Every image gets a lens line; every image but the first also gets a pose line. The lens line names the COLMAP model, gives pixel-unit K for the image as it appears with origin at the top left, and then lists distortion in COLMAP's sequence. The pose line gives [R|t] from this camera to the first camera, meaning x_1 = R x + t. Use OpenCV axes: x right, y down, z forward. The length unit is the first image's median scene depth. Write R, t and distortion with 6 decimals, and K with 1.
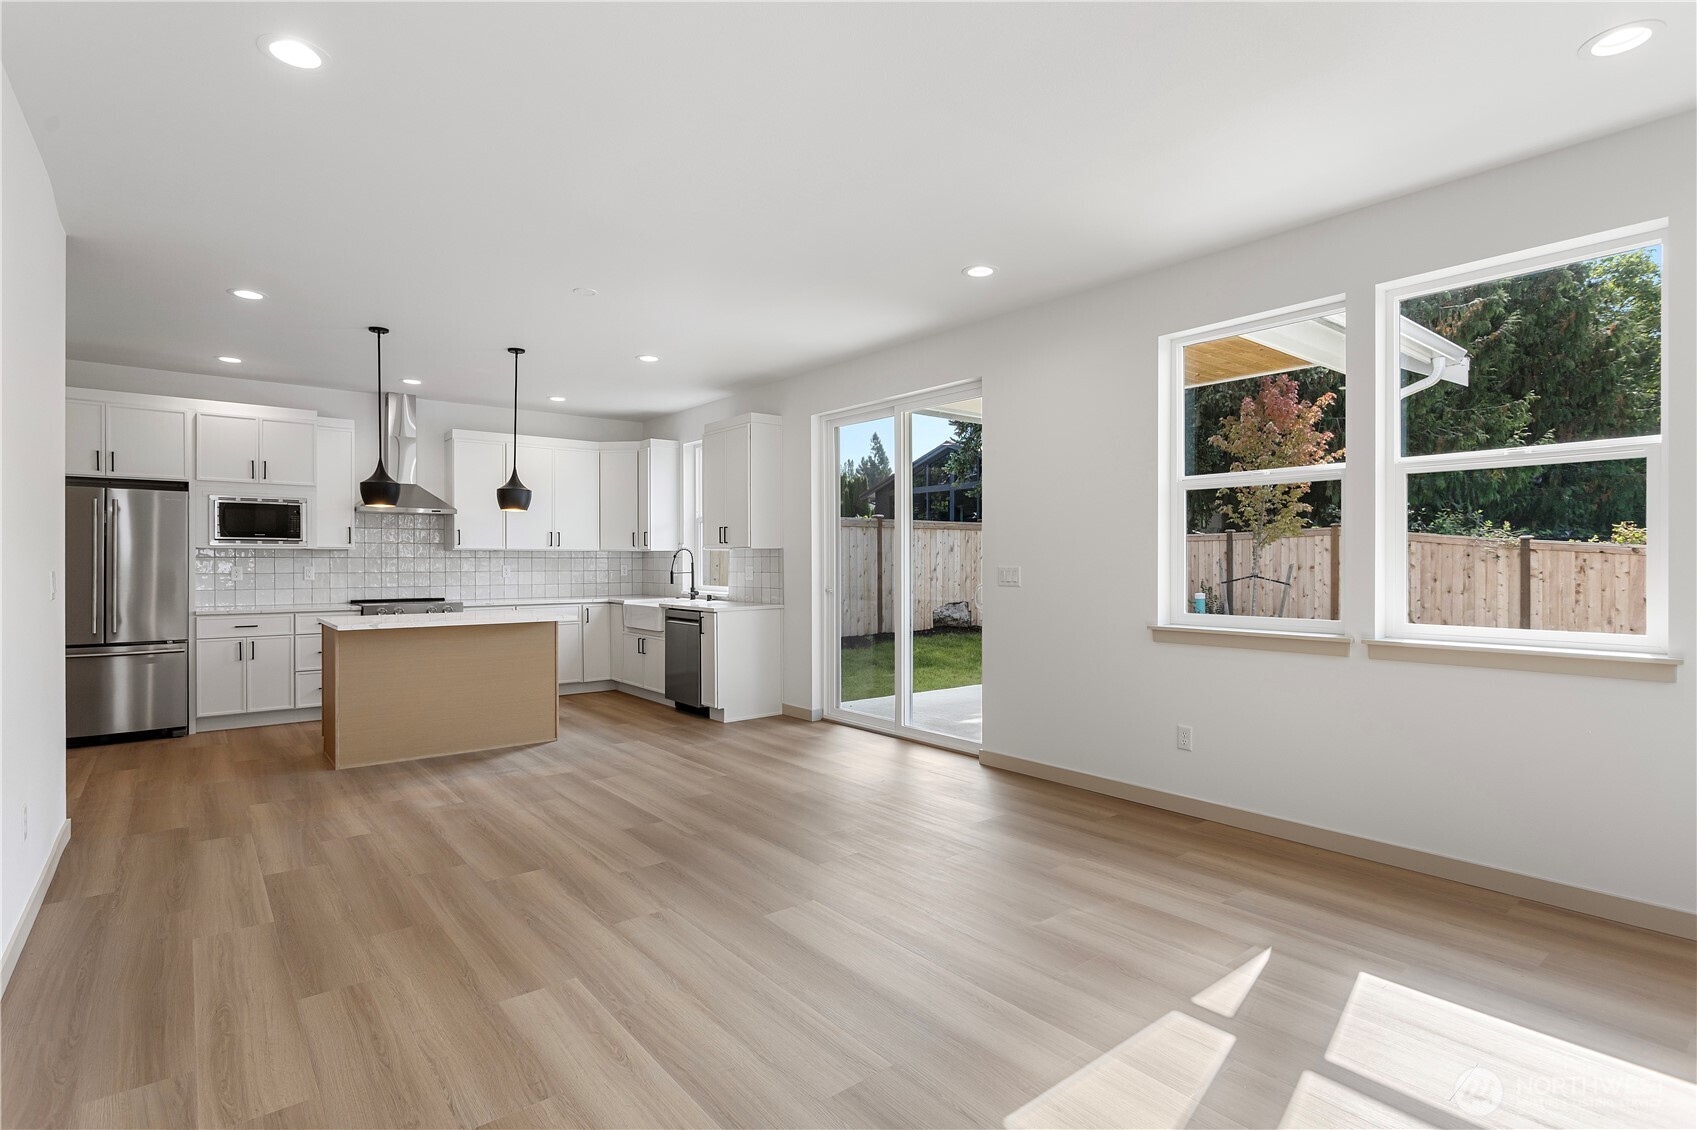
lens RADIAL K [[828.7, 0, 850.0], [0, 828.7, 557.0], [0, 0, 1]] dist [-0.009959, 0.000655]
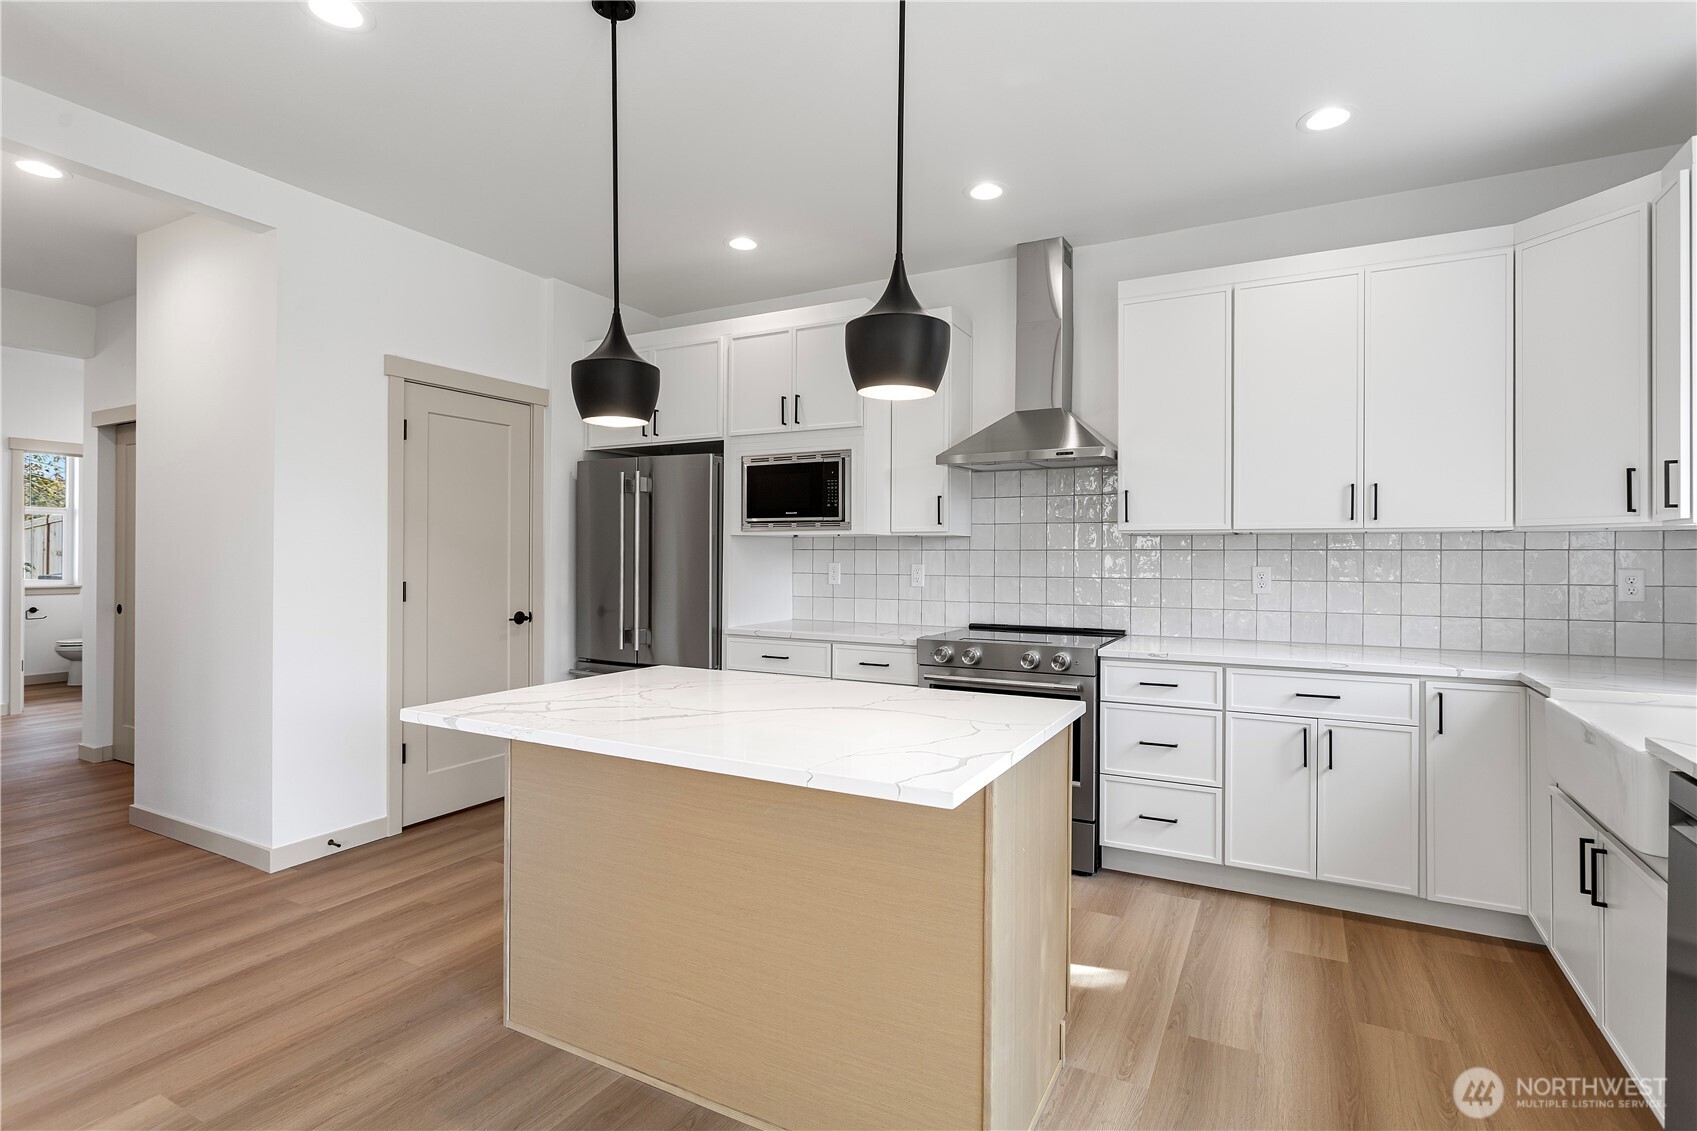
lens RADIAL K [[828.7, 0, 850.0], [0, 828.7, 557.5], [0, 0, 1]] dist [-0.009959, 0.000655]
pose [[0.383830, 0.003951, -0.923395, -0.114260], [-0.000520, 0.999992, 0.004062, 0.004271], [0.923404, -0.001079, 0.383829, 0.790787]]
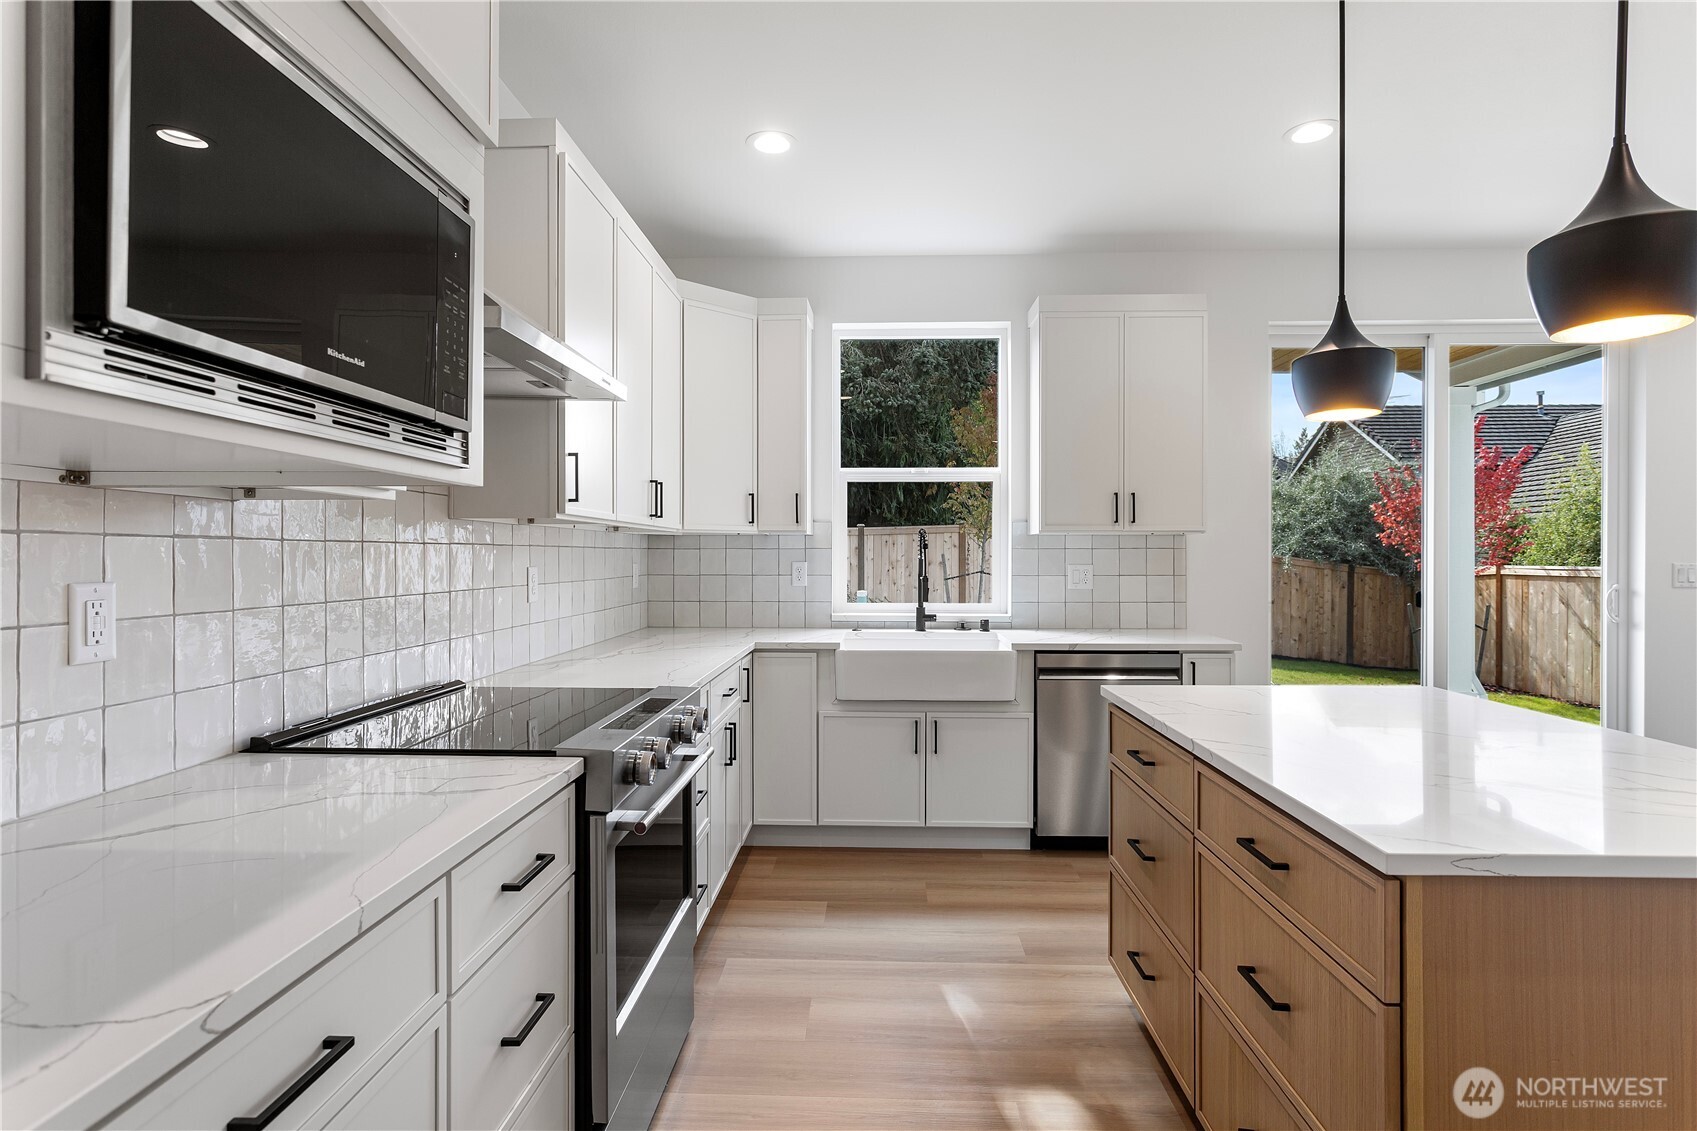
lens RADIAL K [[861.9, 0, 851.9], [0, 861.9, 558.5], [0, 0, 1]] dist [-0.008655, 0.000501]
pose [[0.657788, -0.000554, 0.753203, -0.758886], [-0.004629, 0.999978, 0.004779, 0.005113], [-0.753189, -0.006630, 0.657771, 0.837261]]
